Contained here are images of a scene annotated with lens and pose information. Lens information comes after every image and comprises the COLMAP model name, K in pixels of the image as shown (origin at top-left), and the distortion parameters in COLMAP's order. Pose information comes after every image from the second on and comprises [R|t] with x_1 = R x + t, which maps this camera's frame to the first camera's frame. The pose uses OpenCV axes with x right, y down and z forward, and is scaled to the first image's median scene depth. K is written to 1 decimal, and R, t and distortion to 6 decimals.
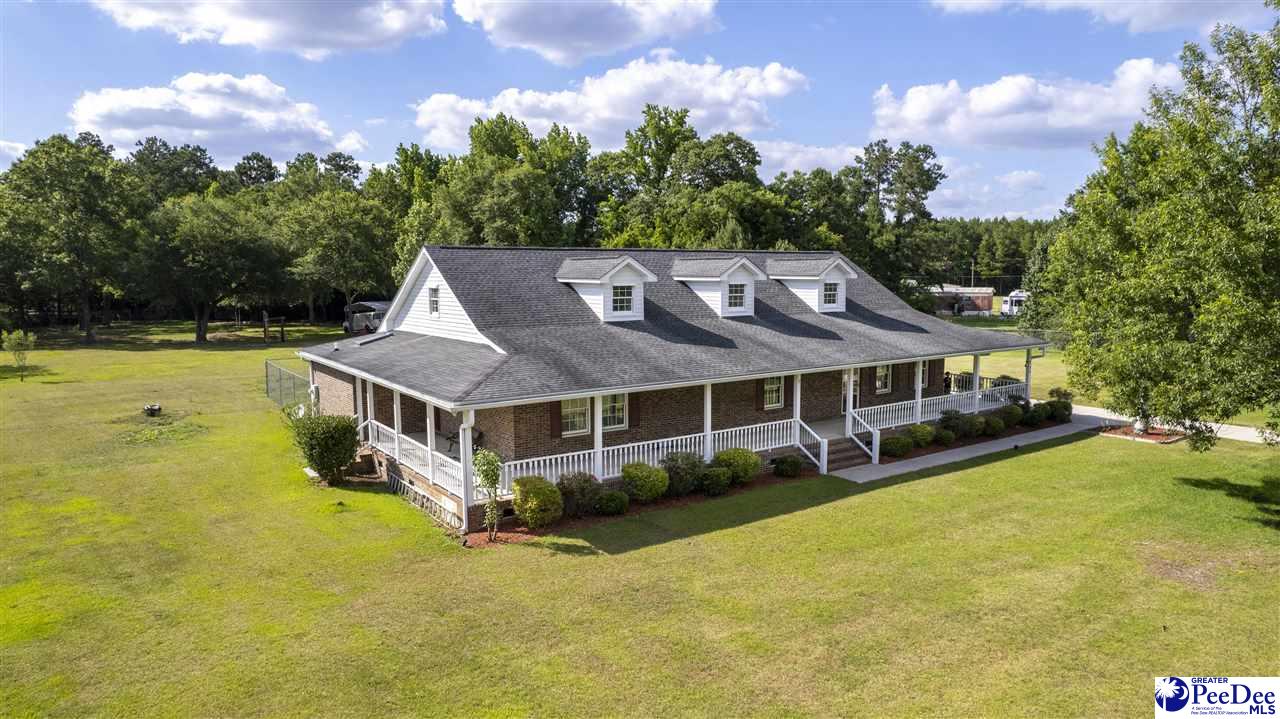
lens RADIAL K [[821.3, 0, 645.7], [0, 821.3, 354.0], [0, 0, 1]] dist [-0.078041, 0.067681]
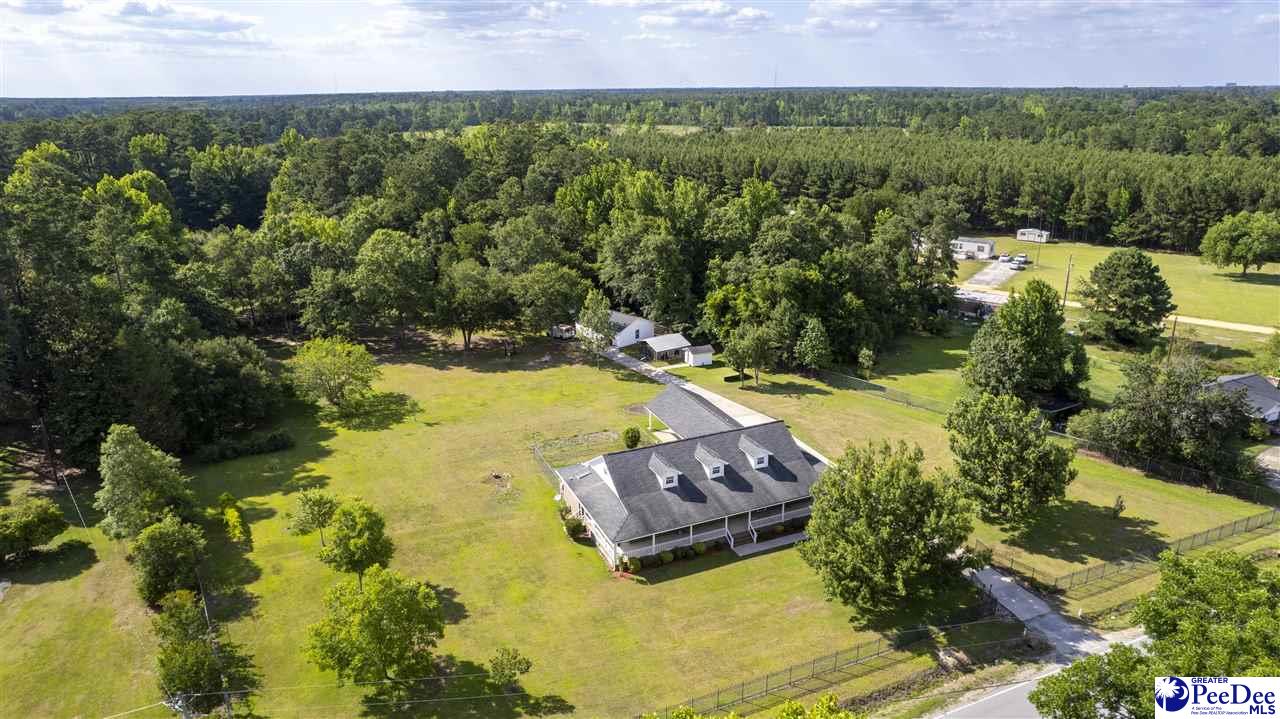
lens RADIAL K [[821.3, 0, 645.6], [0, 821.3, 360.6], [0, 0, 1]] dist [-0.078041, 0.067681]
pose [[0.981008, 0.058890, -0.184809, 0.356982], [-0.016057, 0.974182, 0.225192, -1.013081], [0.193300, -0.217948, 0.956626, -1.509904]]
